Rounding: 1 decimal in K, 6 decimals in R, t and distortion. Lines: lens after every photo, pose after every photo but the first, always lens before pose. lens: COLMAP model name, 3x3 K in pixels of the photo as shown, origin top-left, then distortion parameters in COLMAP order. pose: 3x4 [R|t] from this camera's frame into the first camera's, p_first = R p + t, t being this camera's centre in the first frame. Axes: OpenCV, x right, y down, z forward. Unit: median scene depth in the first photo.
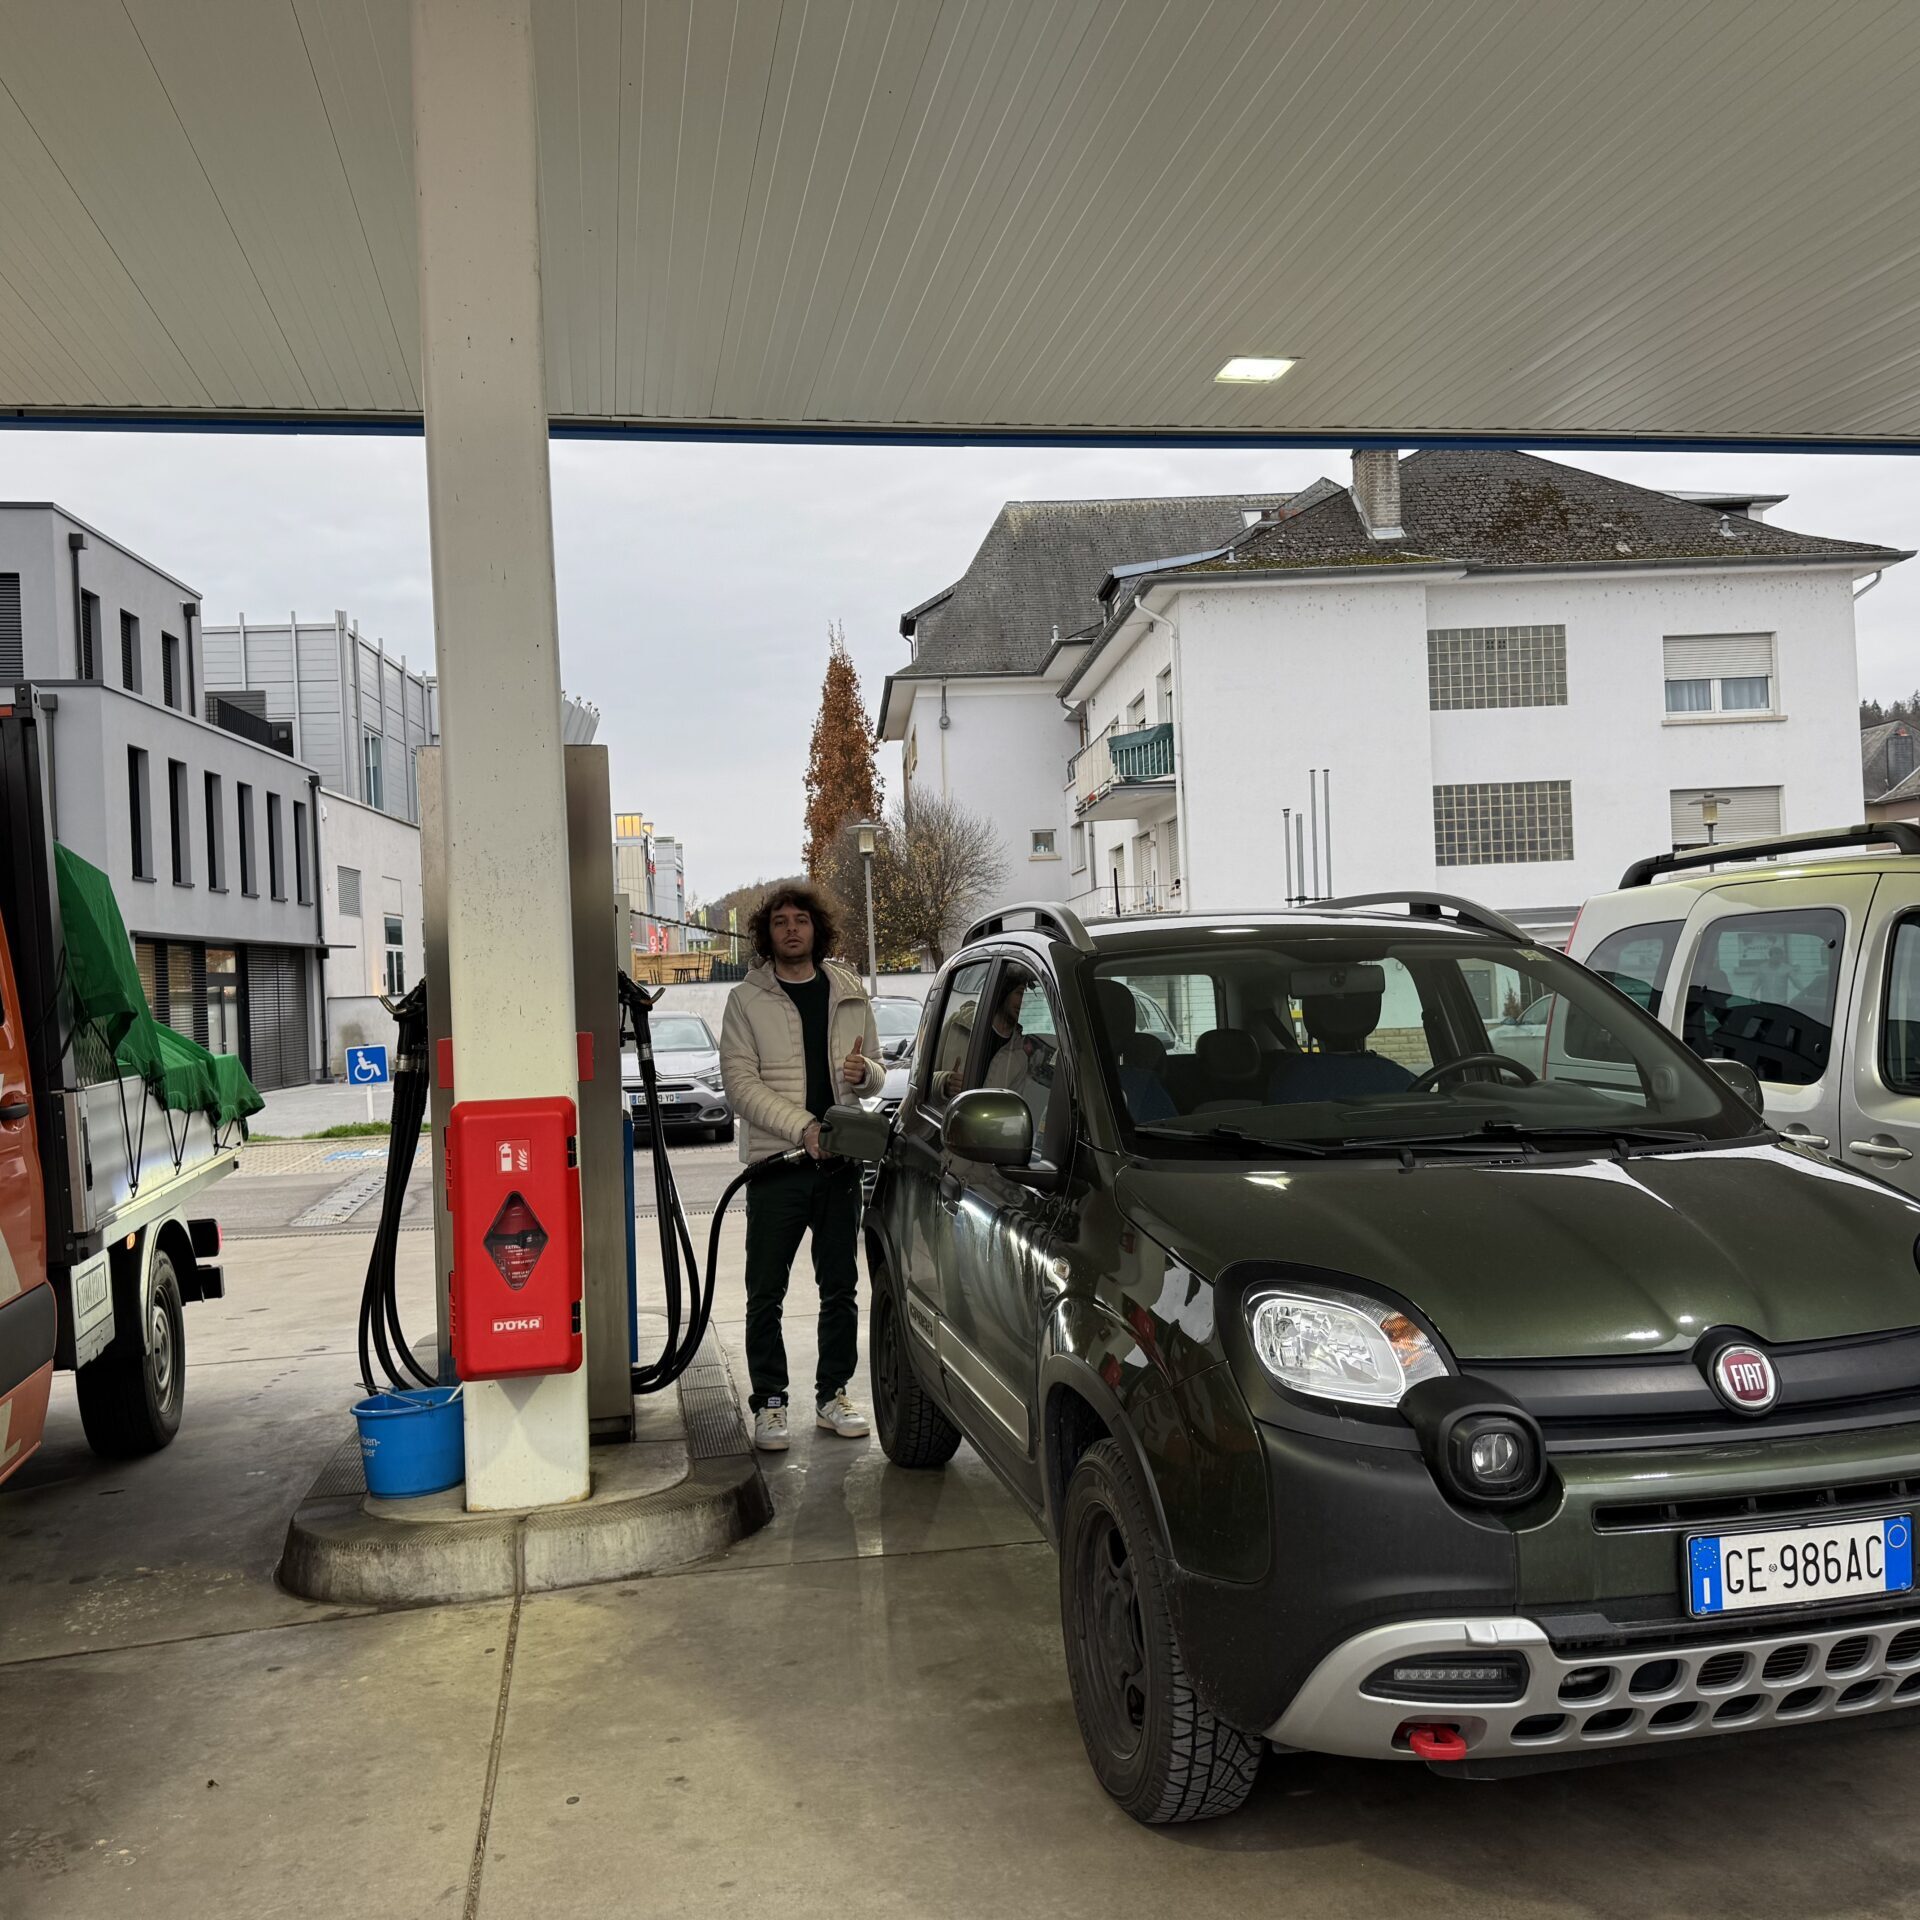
lens RADIAL K [[1789.0, 0, 962.3], [0, 1789.0, 962.5], [0, 0, 1]] dist [0.059373, 0.000000]
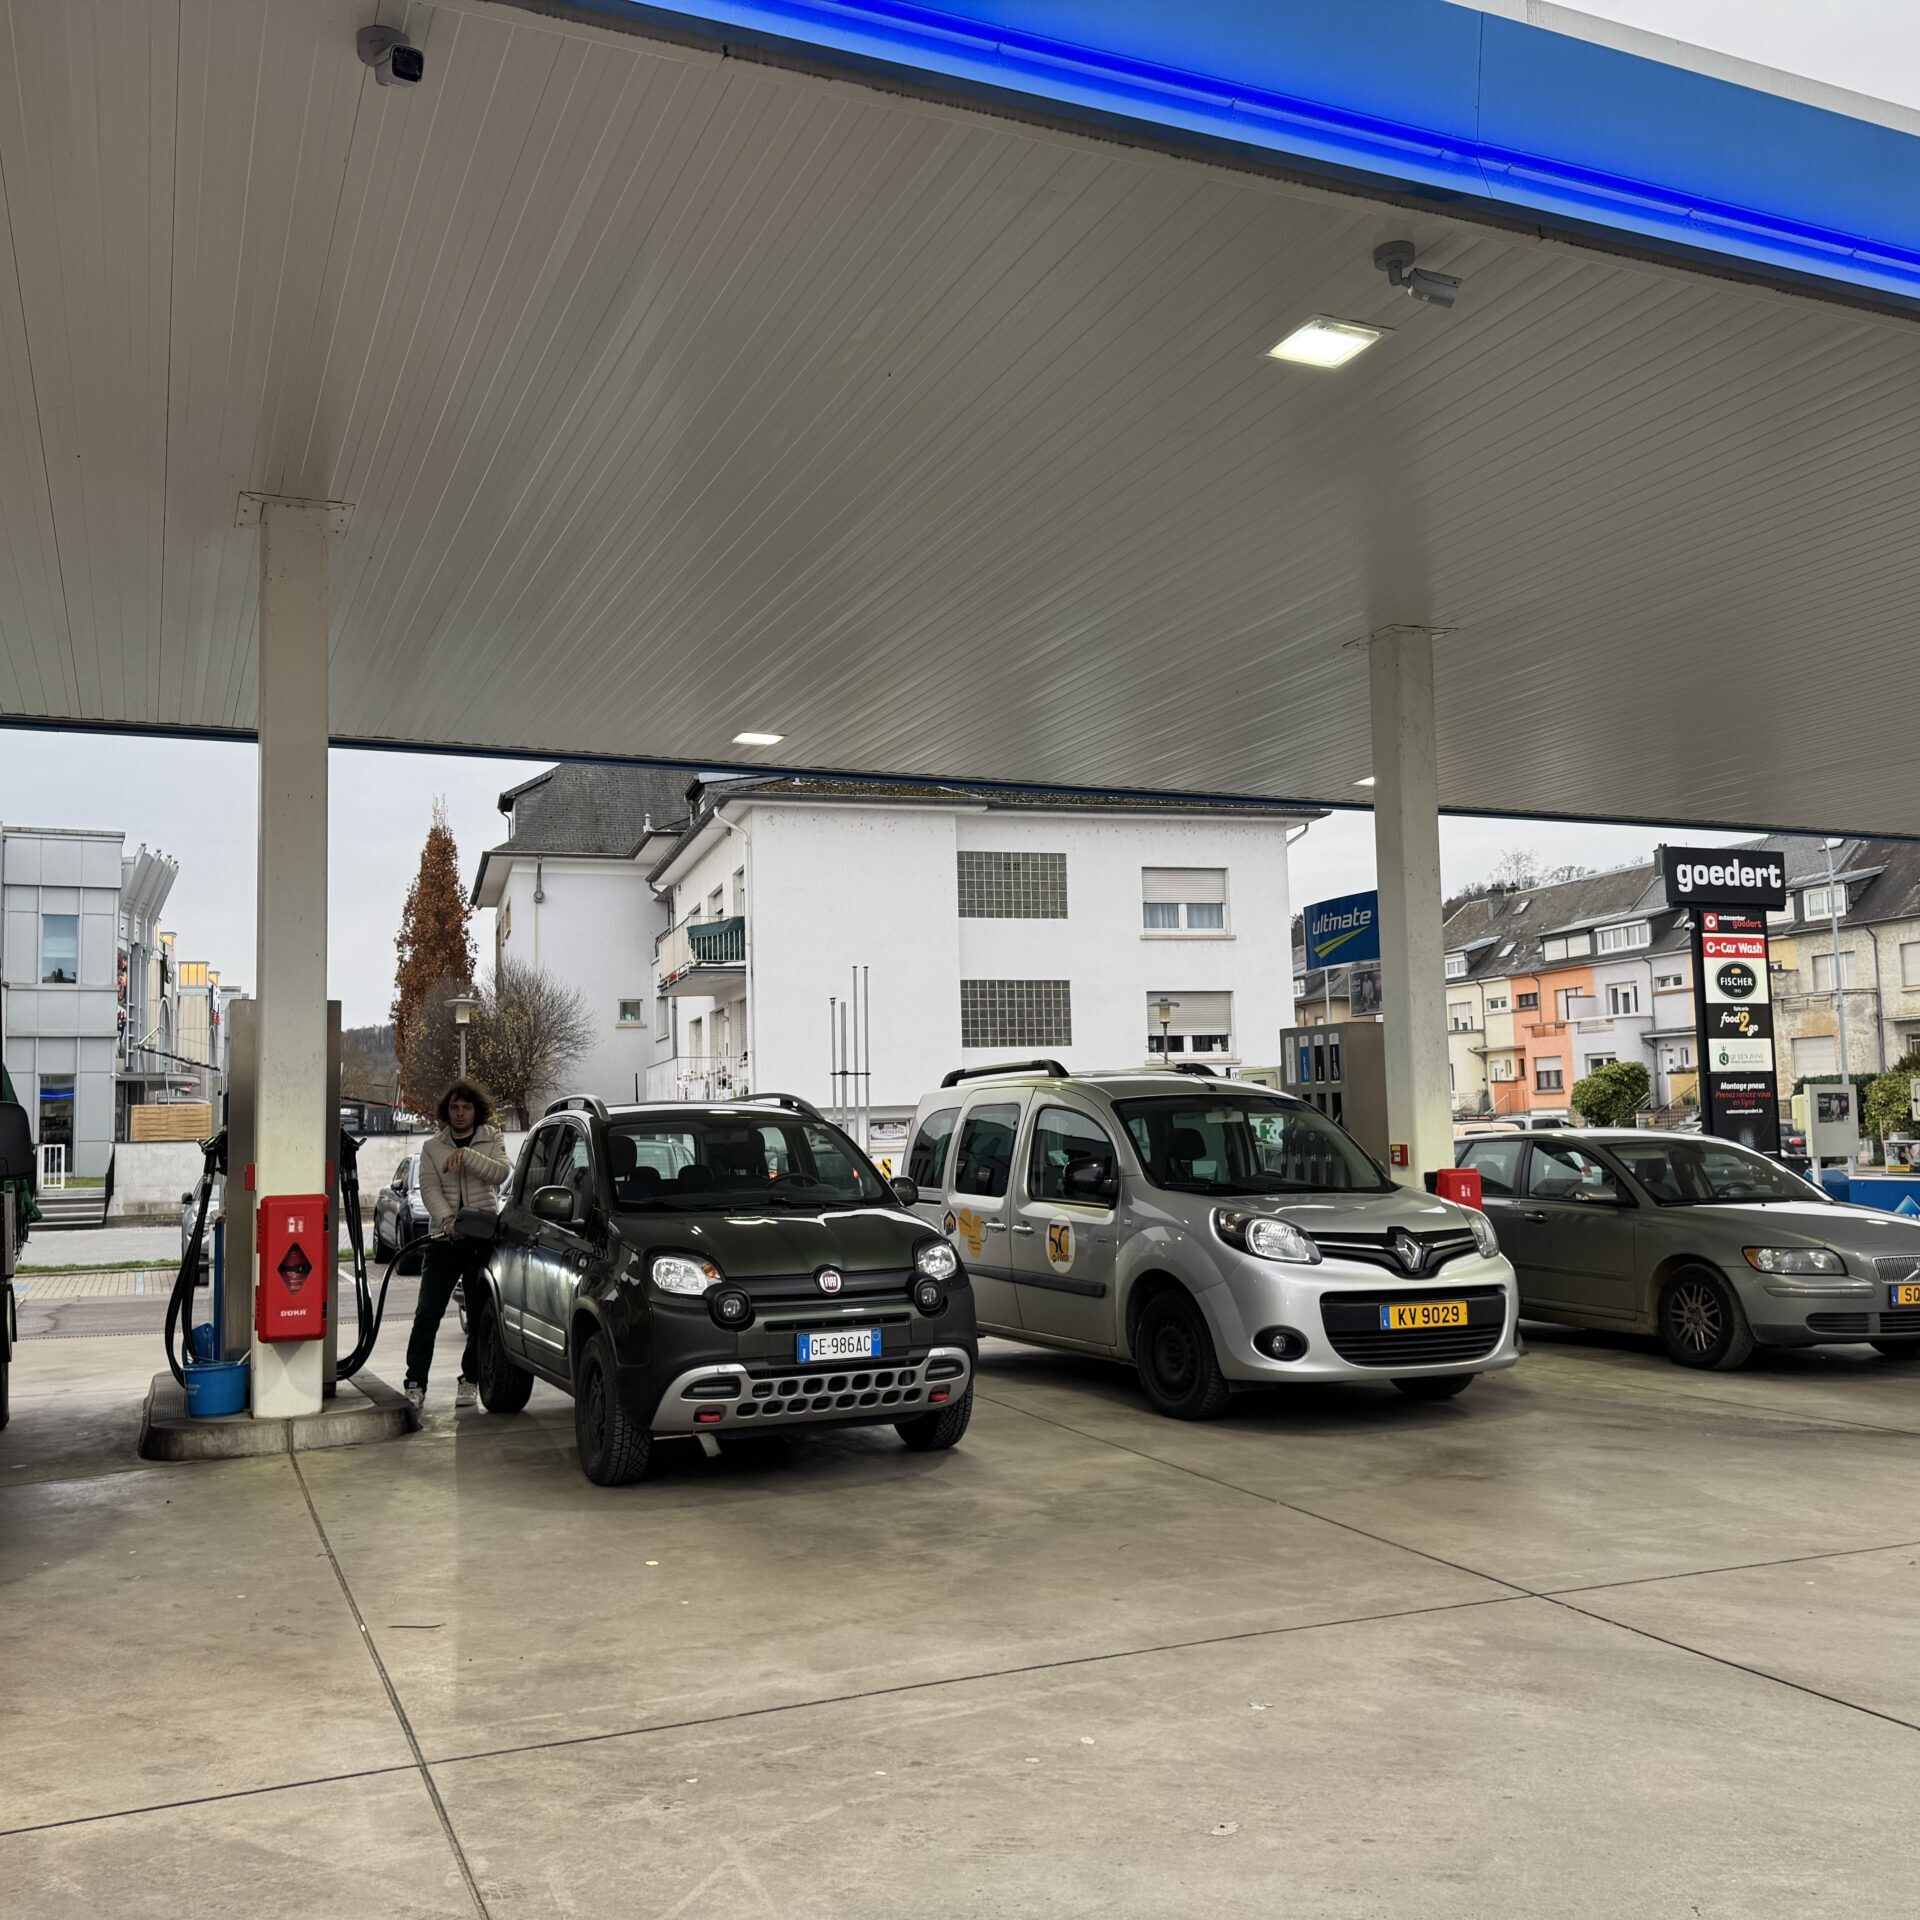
lens RADIAL K [[1789.0, 0, 991.9], [0, 1789.0, 973.1], [0, 0, 1]] dist [0.059373, 0.000000]
pose [[0.970898, 0.036929, 0.236628, 0.000779], [-0.016852, 0.996126, -0.086310, -0.000816], [-0.238899, 0.079811, 0.967759, -0.160789]]
